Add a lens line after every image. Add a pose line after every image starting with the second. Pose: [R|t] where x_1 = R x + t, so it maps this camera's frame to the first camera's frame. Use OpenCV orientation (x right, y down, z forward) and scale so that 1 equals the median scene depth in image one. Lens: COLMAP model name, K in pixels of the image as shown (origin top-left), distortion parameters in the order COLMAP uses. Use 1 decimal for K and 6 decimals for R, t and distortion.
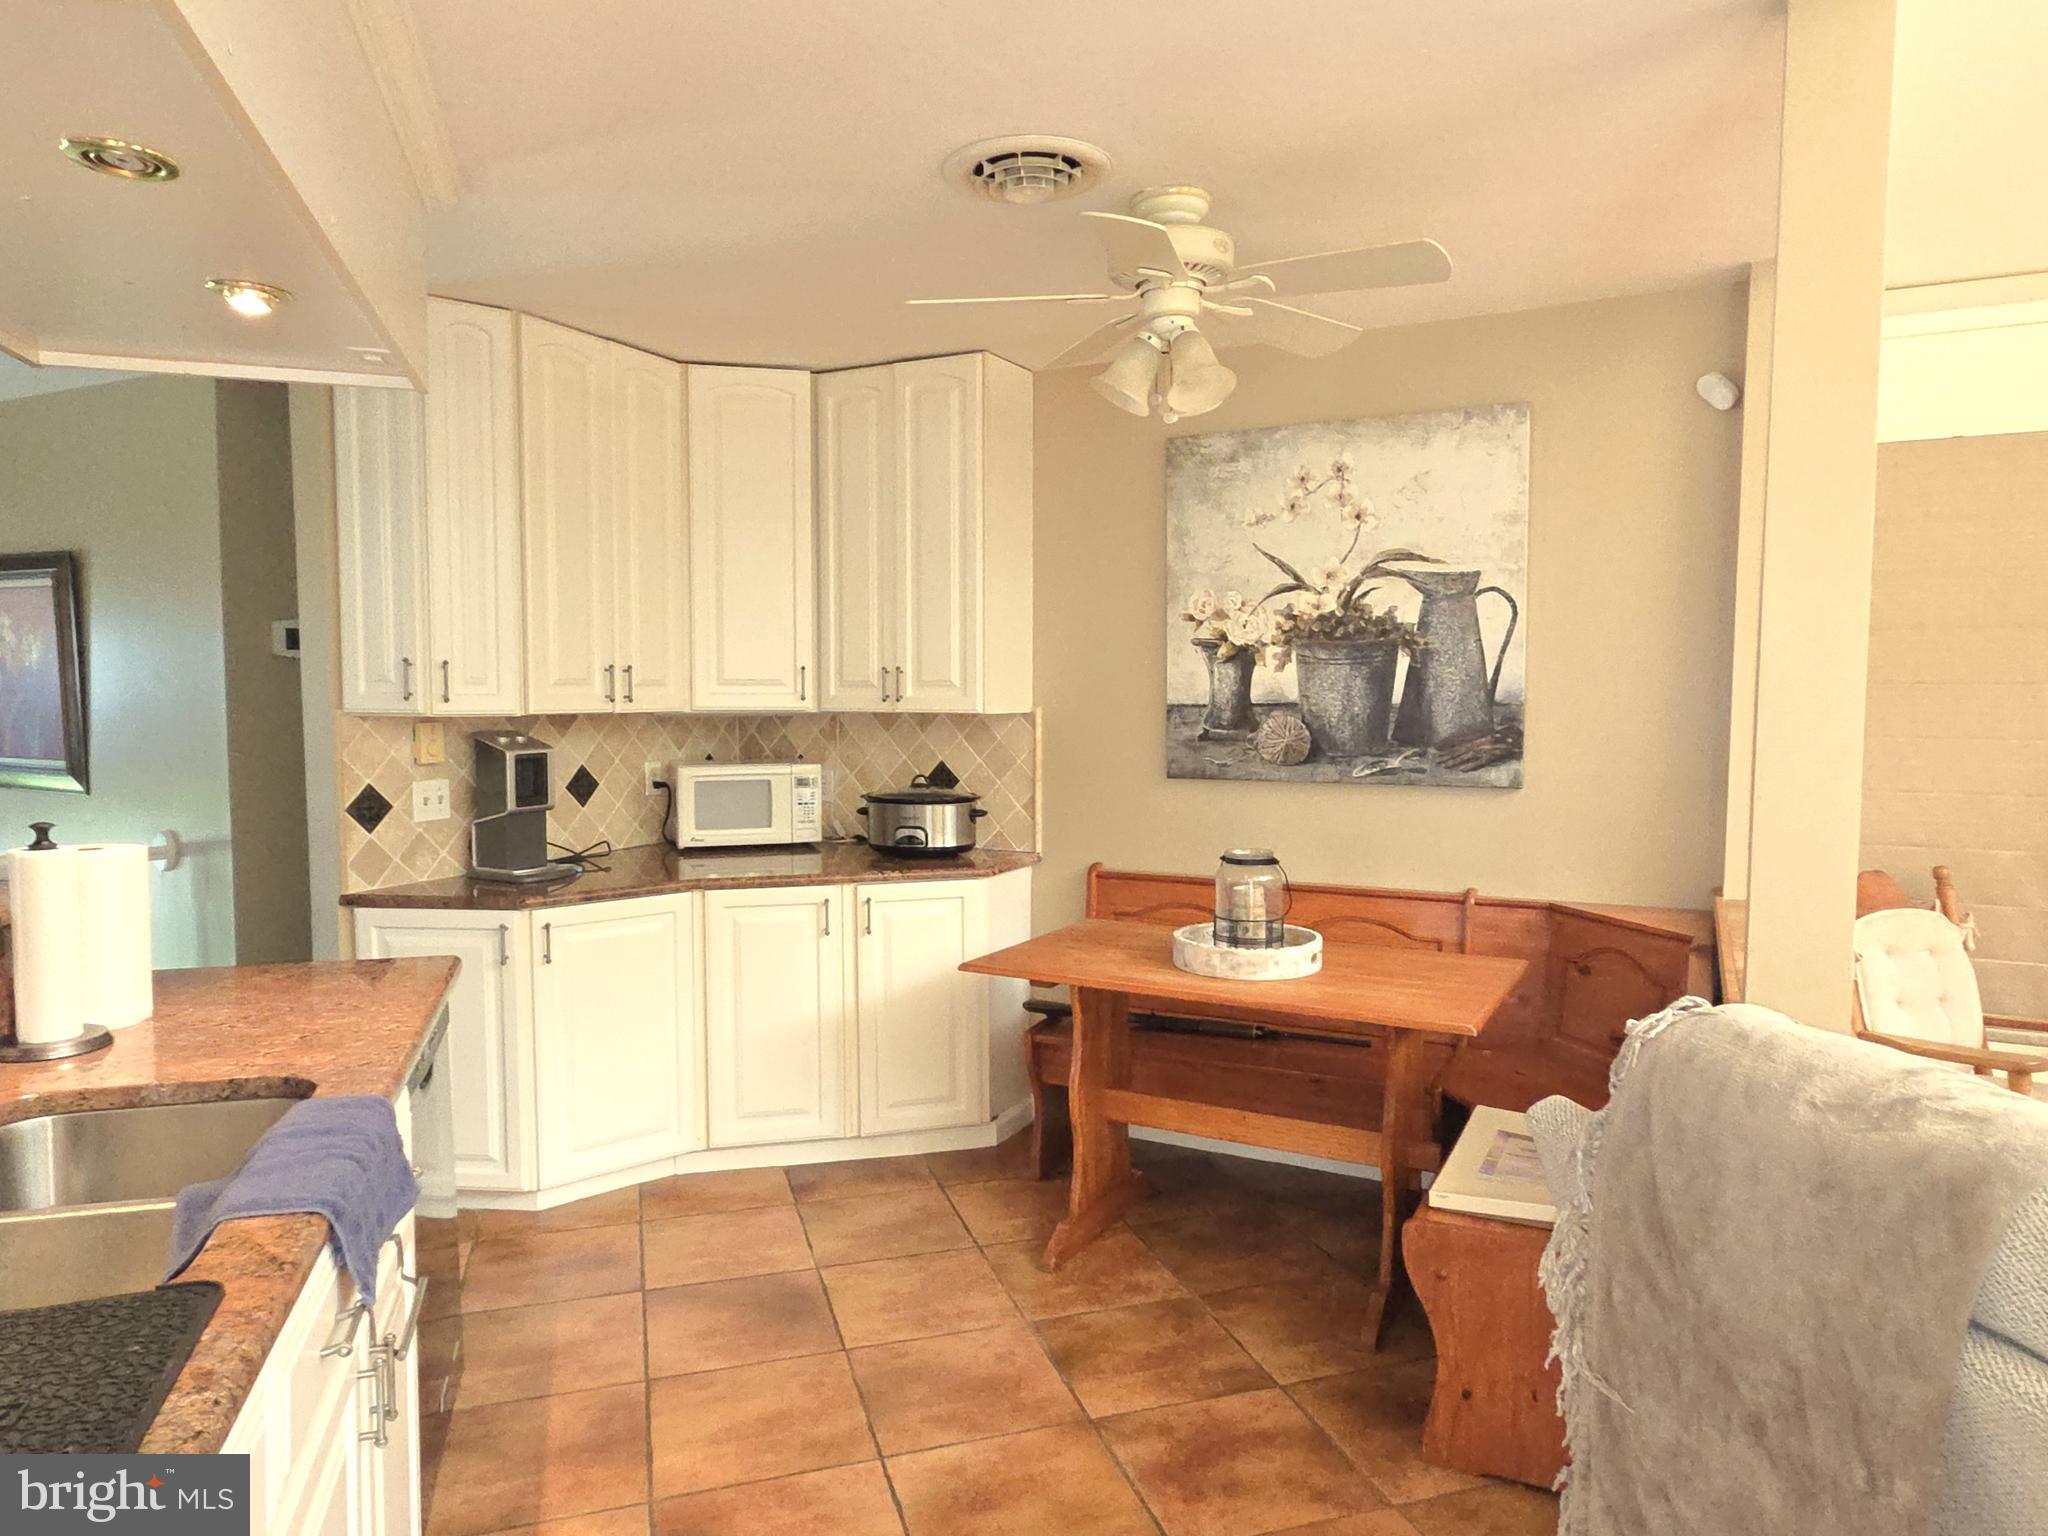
lens RADIAL K [[1297.5, 0, 1033.3], [0, 1297.5, 775.9], [0, 0, 1]] dist [0.005315, -0.000156]
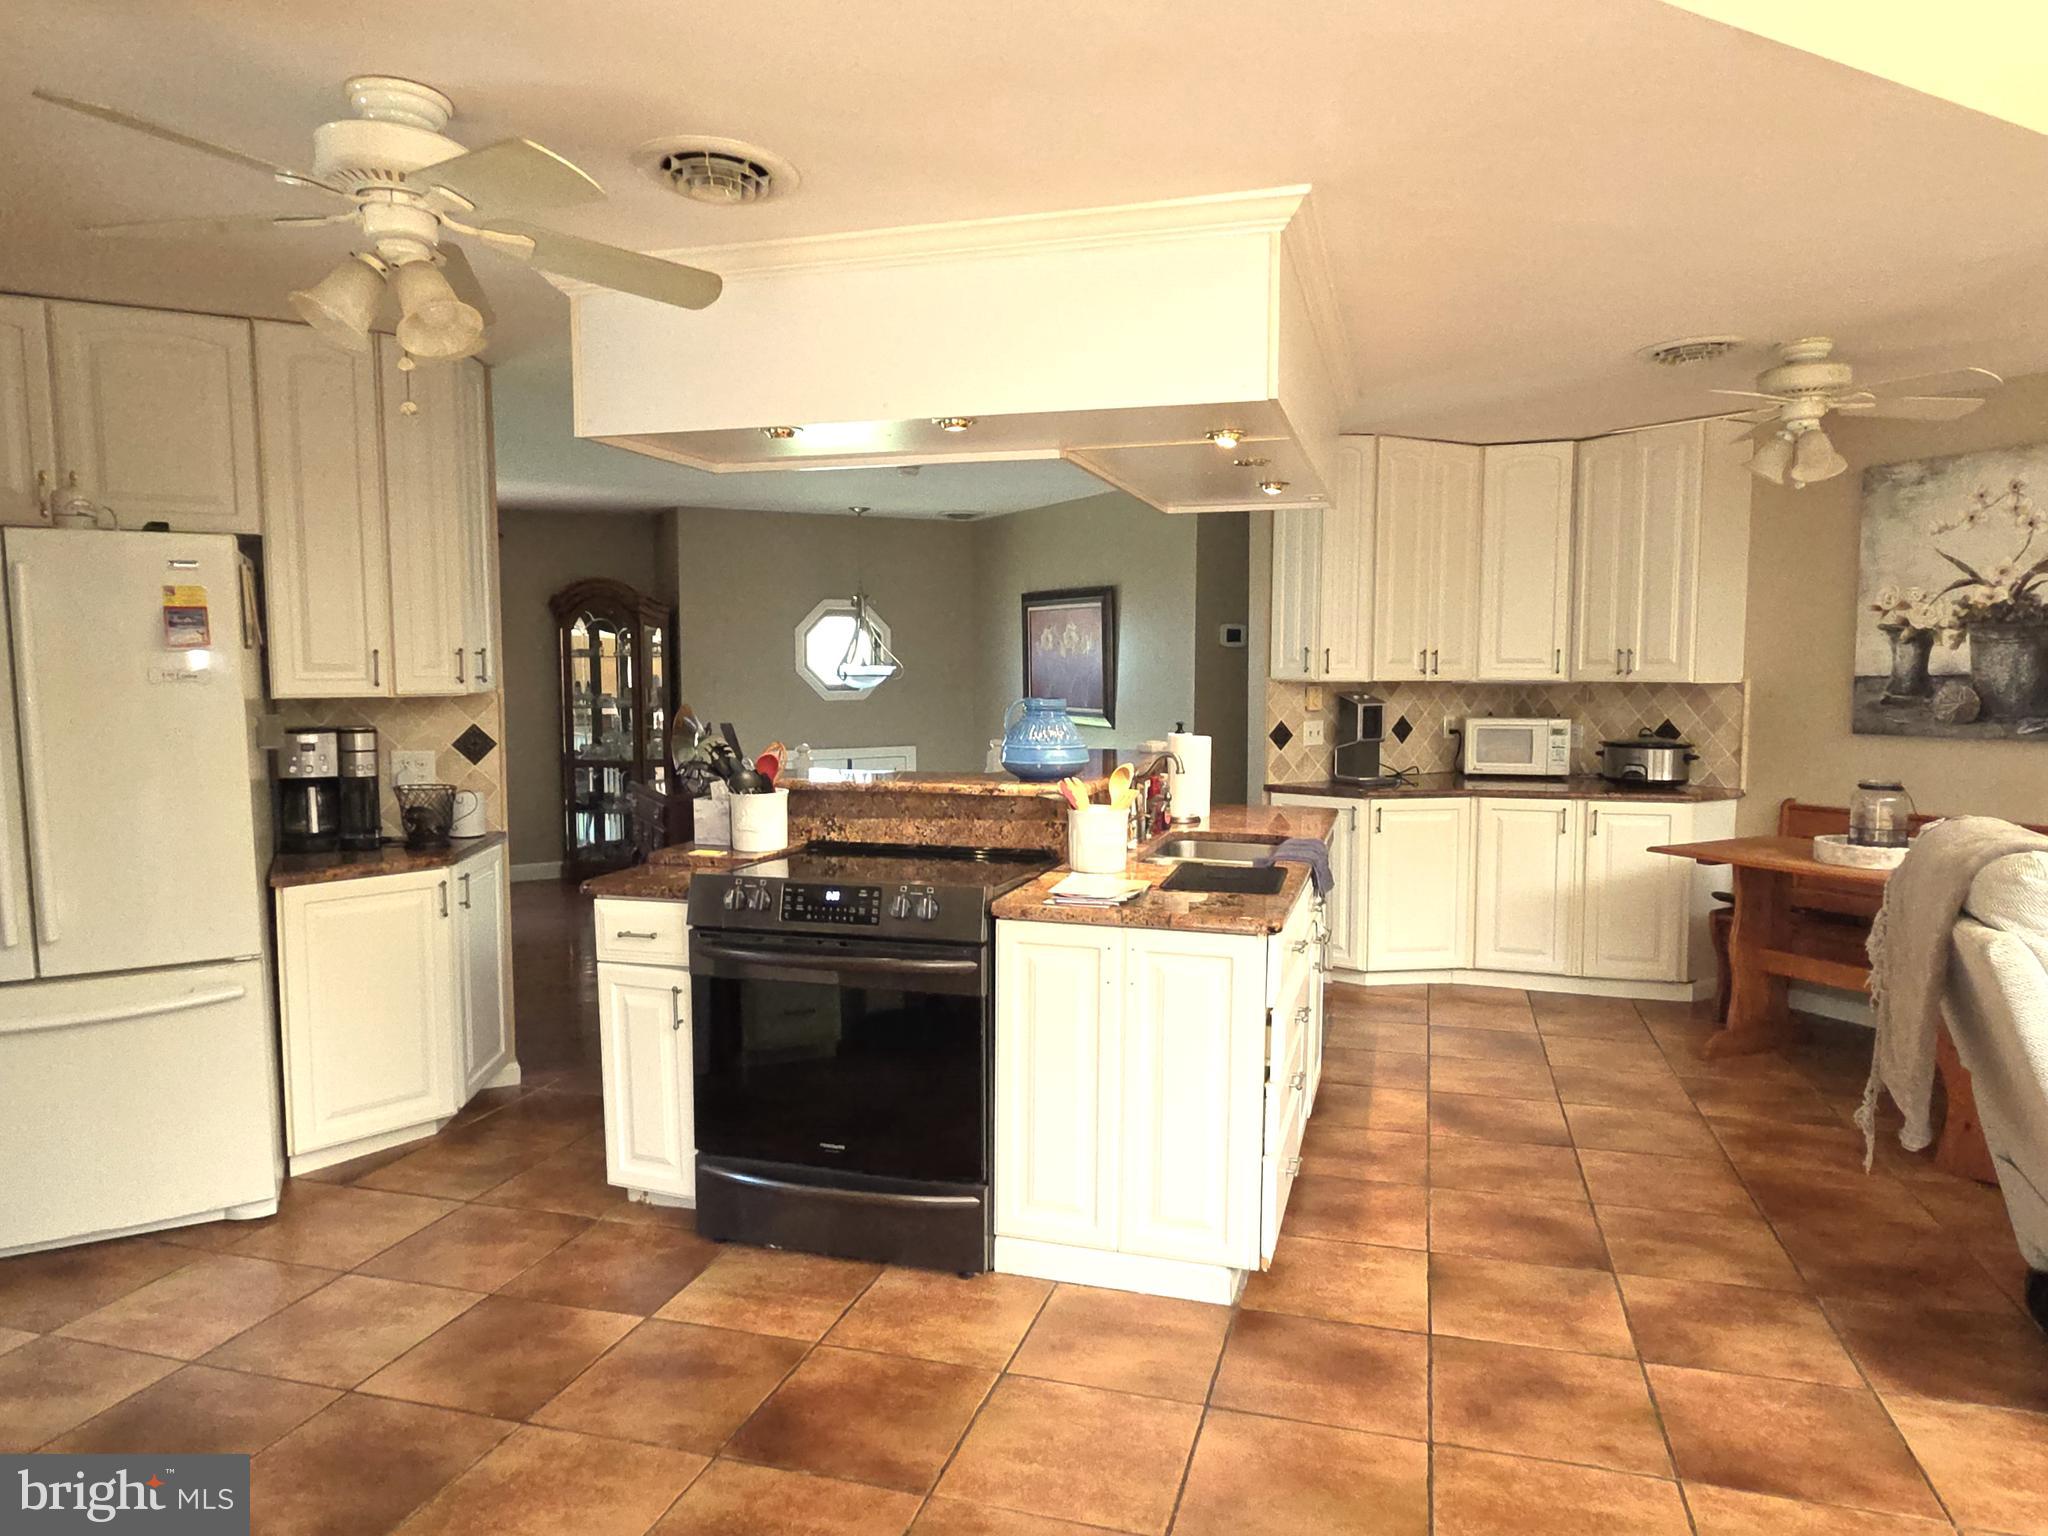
lens RADIAL K [[1297.5, 0, 1027.6], [0, 1297.5, 777.5], [0, 0, 1]] dist [0.005315, -0.000156]
pose [[0.822707, 0.045631, -0.566631, 0.174476], [-0.036683, 0.998957, 0.027185, 0.043018], [0.567281, -0.001580, 0.823523, -0.560235]]
